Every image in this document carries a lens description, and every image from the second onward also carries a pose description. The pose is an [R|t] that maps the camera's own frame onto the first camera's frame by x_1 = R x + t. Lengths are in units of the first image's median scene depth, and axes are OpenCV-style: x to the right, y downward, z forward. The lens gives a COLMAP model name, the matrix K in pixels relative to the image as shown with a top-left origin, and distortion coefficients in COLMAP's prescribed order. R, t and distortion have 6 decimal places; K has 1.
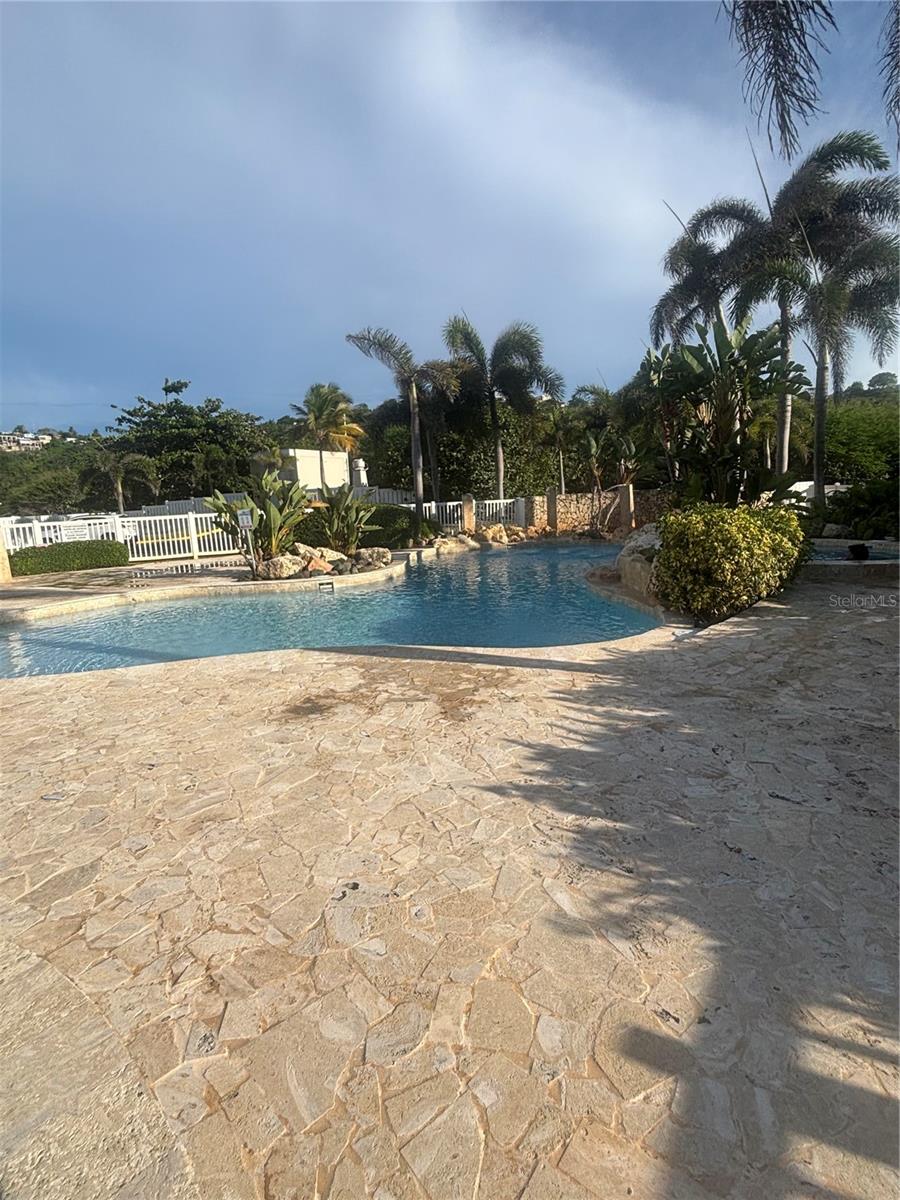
lens RADIAL K [[607.8, 0, 454.8], [0, 607.8, 597.5], [0, 0, 1]] dist [-0.005433, -0.001147]
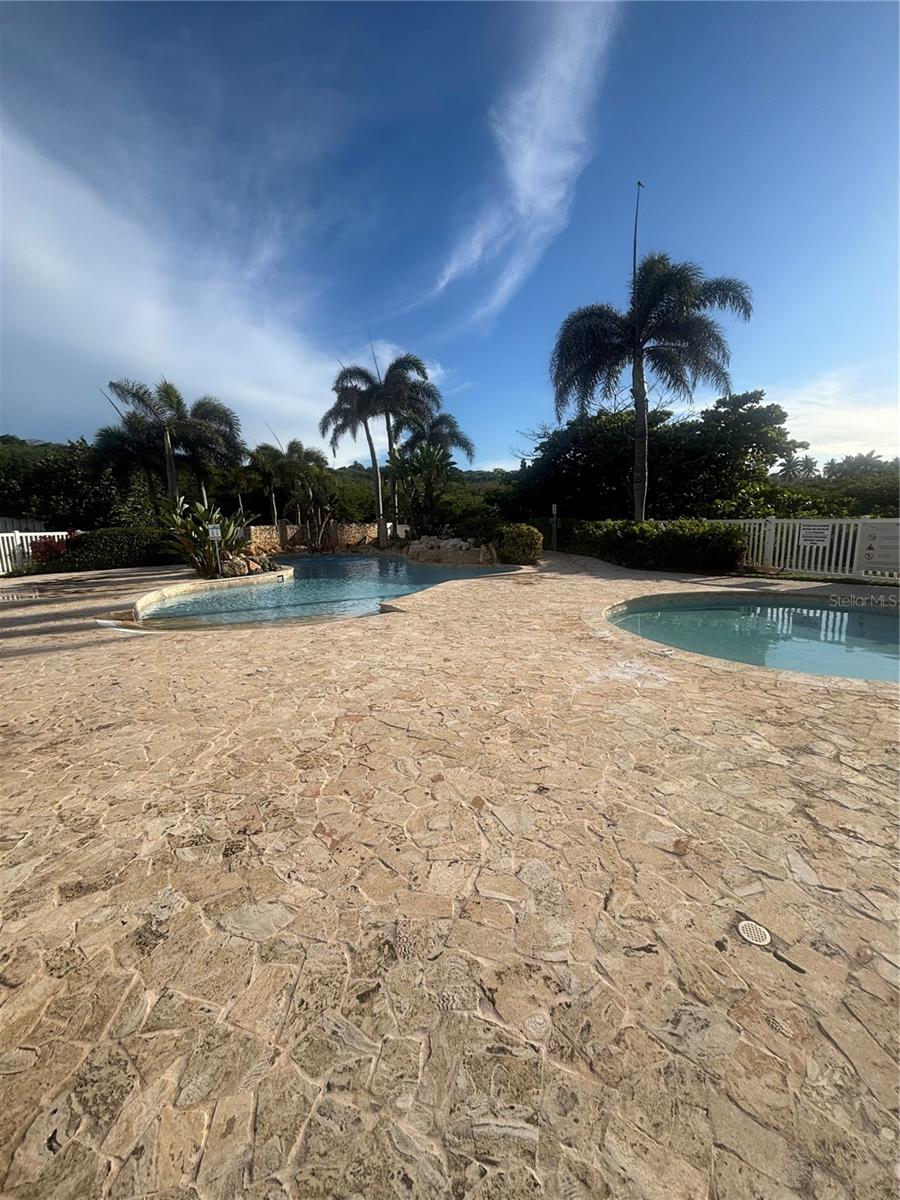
lens RADIAL K [[493.5, 0, 450.7], [0, 493.5, 604.8], [0, 0, 1]] dist [-0.000329, -0.000022]
pose [[0.577290, -0.102499, 0.810080, -0.925685], [0.128141, 0.991170, 0.034095, 0.057799], [-0.806422, 0.084122, 0.585327, -0.046950]]
